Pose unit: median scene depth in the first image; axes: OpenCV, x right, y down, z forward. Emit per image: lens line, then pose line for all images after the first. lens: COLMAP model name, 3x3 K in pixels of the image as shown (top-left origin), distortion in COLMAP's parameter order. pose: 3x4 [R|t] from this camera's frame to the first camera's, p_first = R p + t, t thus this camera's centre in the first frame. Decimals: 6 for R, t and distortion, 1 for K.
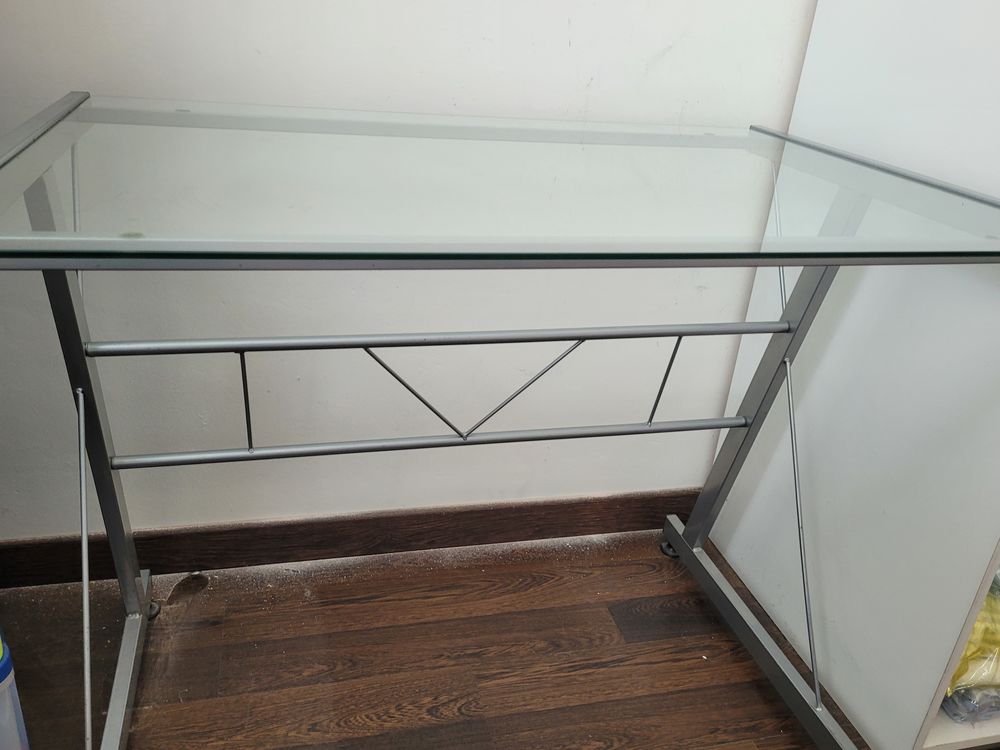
lens RADIAL K [[772.6, 0, 506.8], [0, 772.6, 378.7], [0, 0, 1]] dist [-0.013278, 0.006075]
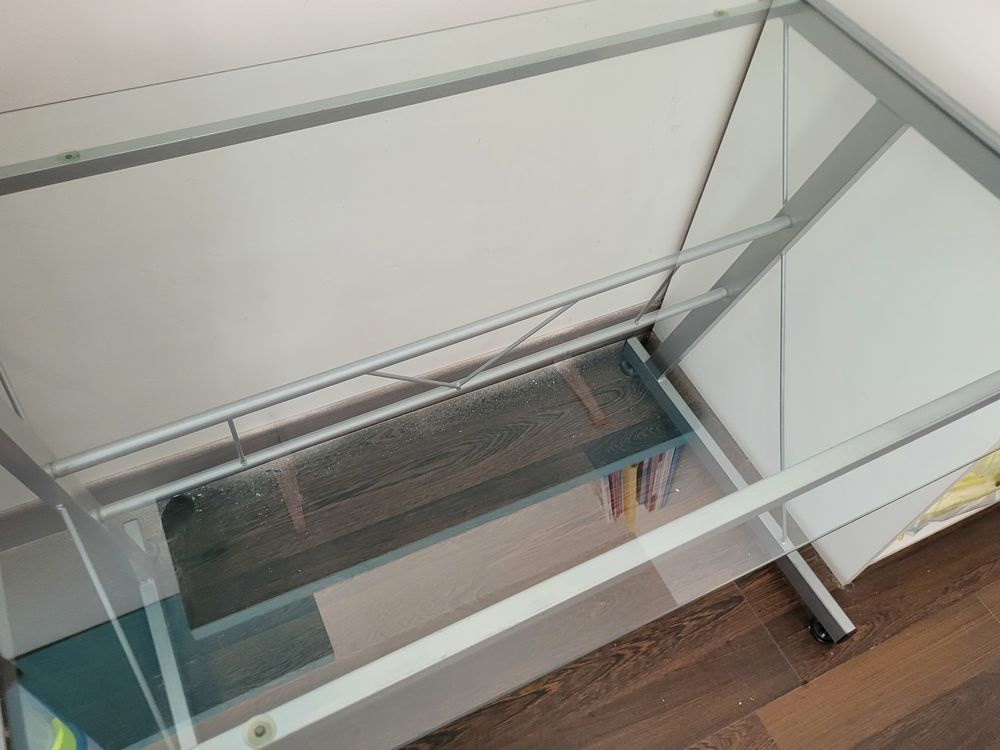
lens RADIAL K [[772.6, 0, 494.7], [0, 772.6, 378.8], [0, 0, 1]] dist [-0.013278, 0.006075]
pose [[0.981849, -0.155348, 0.108810, -0.087474], [0.087037, 0.878771, 0.469241, -0.290540], [-0.168514, -0.451253, 0.876341, 0.133007]]
